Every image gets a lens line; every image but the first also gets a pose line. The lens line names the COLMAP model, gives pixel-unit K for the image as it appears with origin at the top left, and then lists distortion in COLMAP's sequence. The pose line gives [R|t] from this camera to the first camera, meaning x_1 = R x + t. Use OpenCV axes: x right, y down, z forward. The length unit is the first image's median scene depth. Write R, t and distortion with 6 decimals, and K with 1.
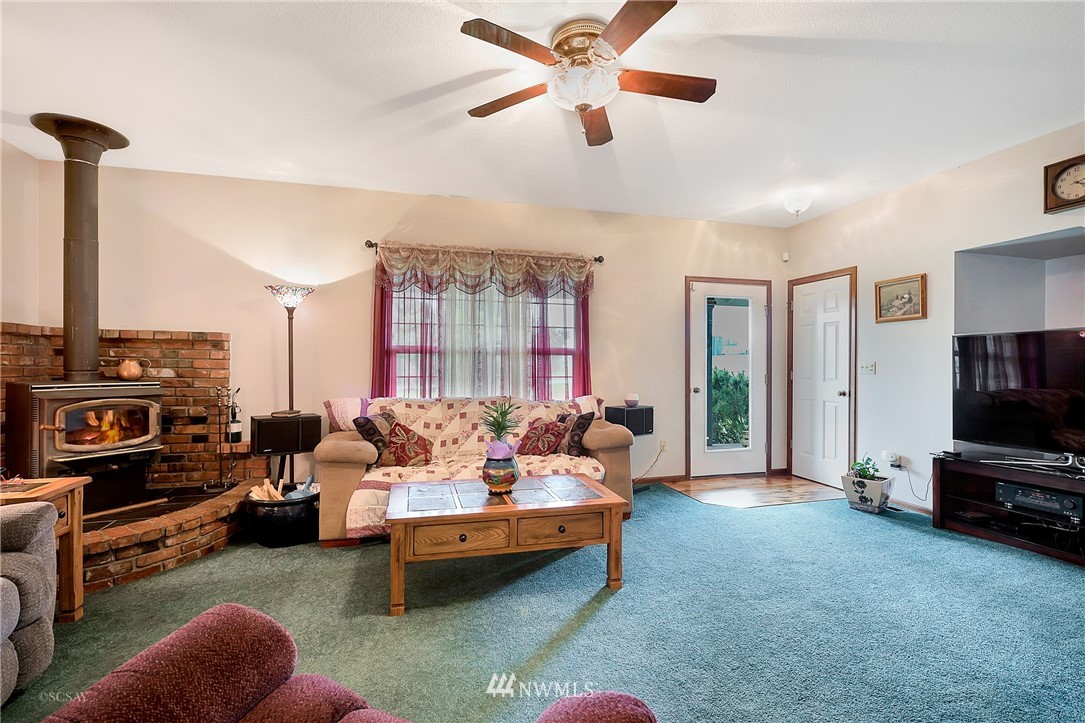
lens RADIAL K [[483.2, 0, 540.0], [0, 483.2, 361.3], [0, 0, 1]] dist [-0.002111, -0.000282]
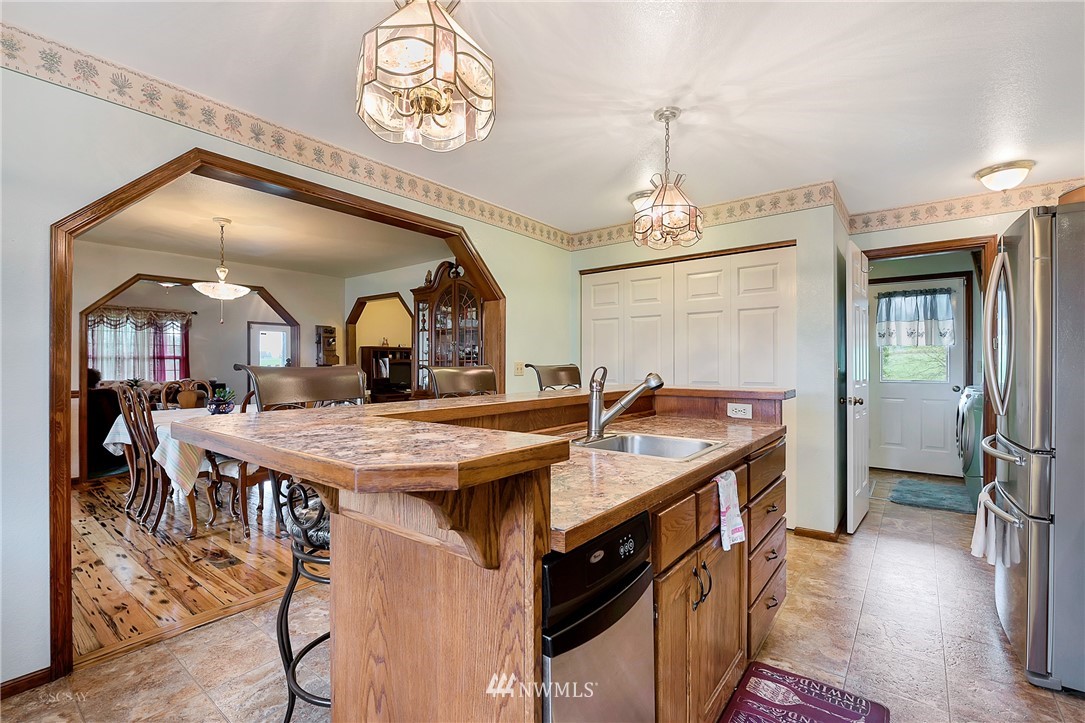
lens RADIAL K [[483.2, 0, 543.8], [0, 483.2, 361.5], [0, 0, 1]] dist [-0.002111, -0.000282]
pose [[0.790403, -0.001909, 0.612584, 0.039031], [0.005274, 0.999979, -0.003689, 0.012990], [-0.612565, 0.006147, 0.790397, -1.593952]]
